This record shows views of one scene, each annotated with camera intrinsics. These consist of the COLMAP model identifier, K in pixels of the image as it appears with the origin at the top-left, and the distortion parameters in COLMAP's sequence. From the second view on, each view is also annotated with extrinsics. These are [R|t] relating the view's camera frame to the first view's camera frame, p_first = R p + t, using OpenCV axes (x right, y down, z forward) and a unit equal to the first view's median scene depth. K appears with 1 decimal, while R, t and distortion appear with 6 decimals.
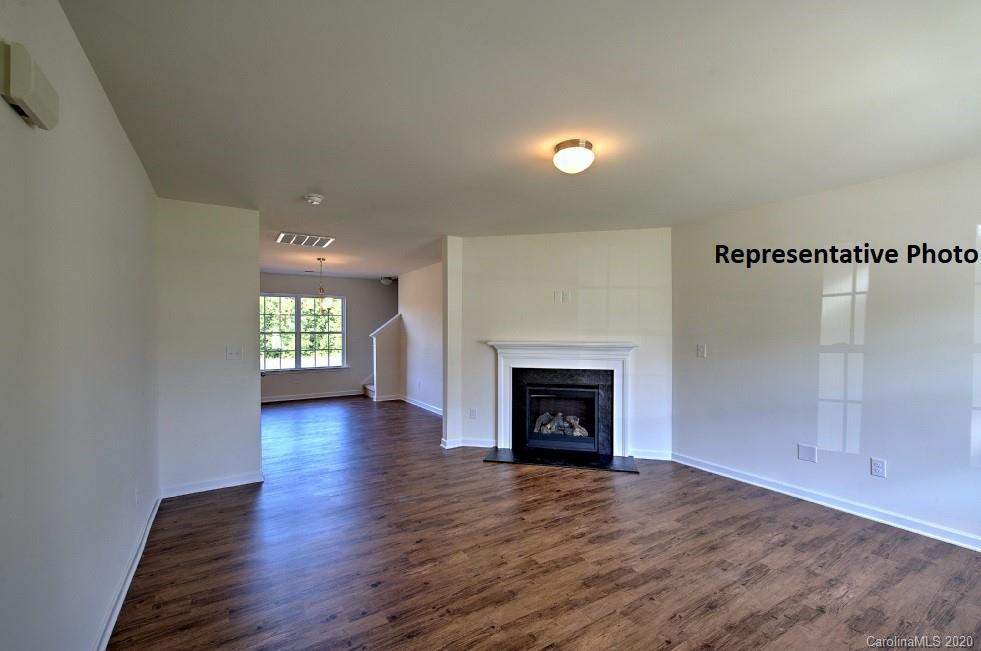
lens RADIAL K [[417.7, 0, 492.9], [0, 417.7, 329.9], [0, 0, 1]] dist [0.002509, 0.000039]
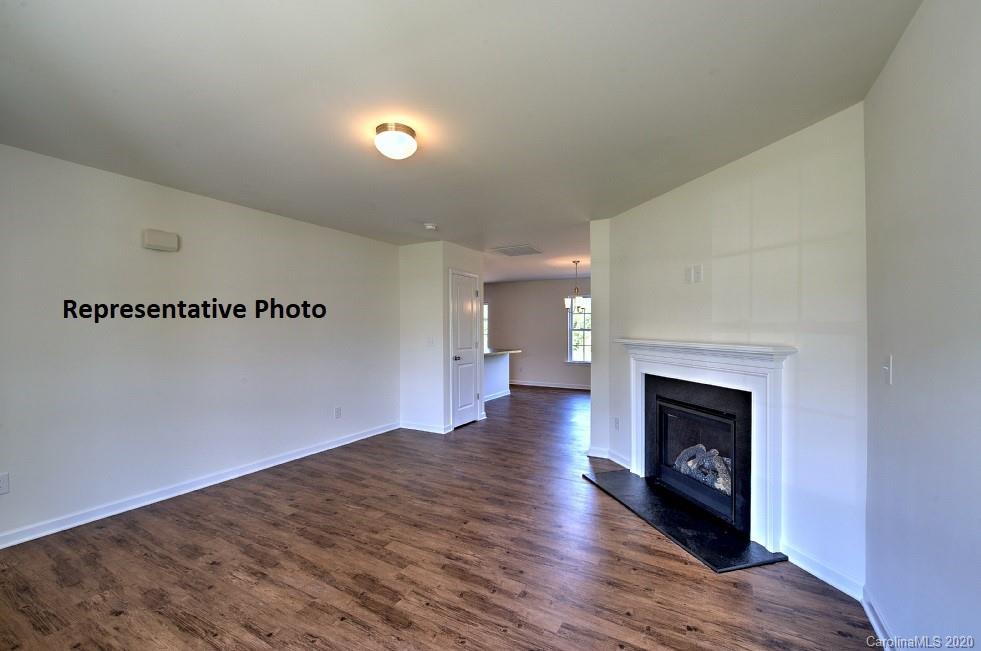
lens RADIAL K [[417.7, 0, 493.2], [0, 417.7, 327.2], [0, 0, 1]] dist [0.002509, 0.000039]
pose [[0.471597, -0.002869, -0.881810, 0.840568], [0.000293, 0.999995, -0.003097, 0.010010], [0.881814, 0.001202, 0.471595, 0.542375]]
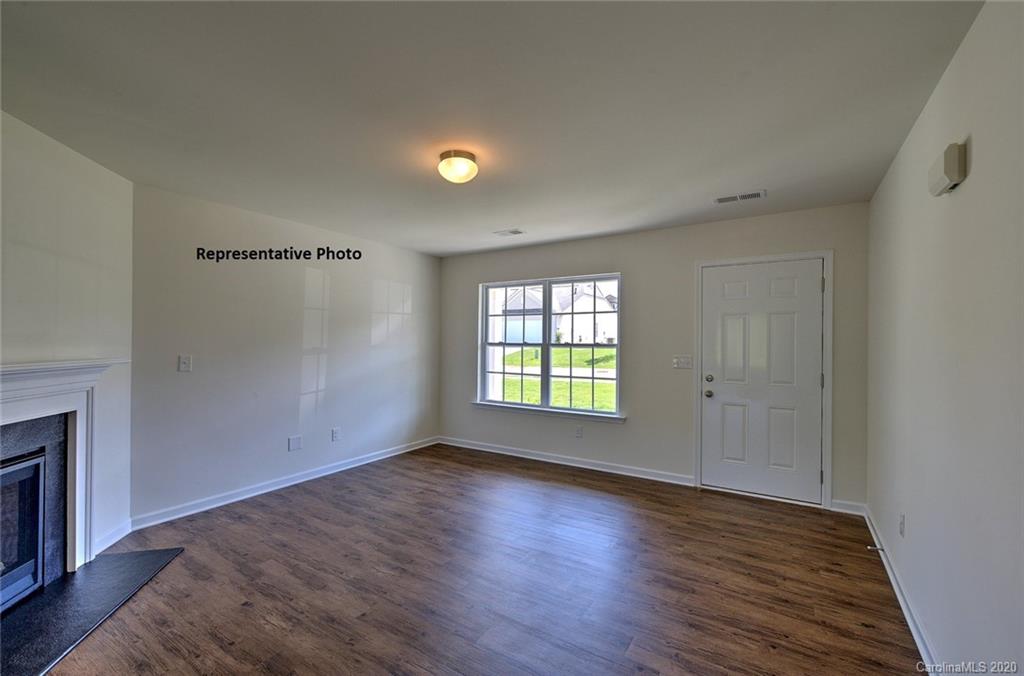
lens RADIAL K [[436.0, 0, 515.5], [0, 436.0, 337.1], [0, 0, 1]] dist [0.002509, 0.000039]
pose [[-0.424397, -0.000431, 0.905476, -0.605503], [-0.005758, 0.999981, -0.002223, 0.000058], [-0.905458, -0.006157, -0.424391, 0.964612]]
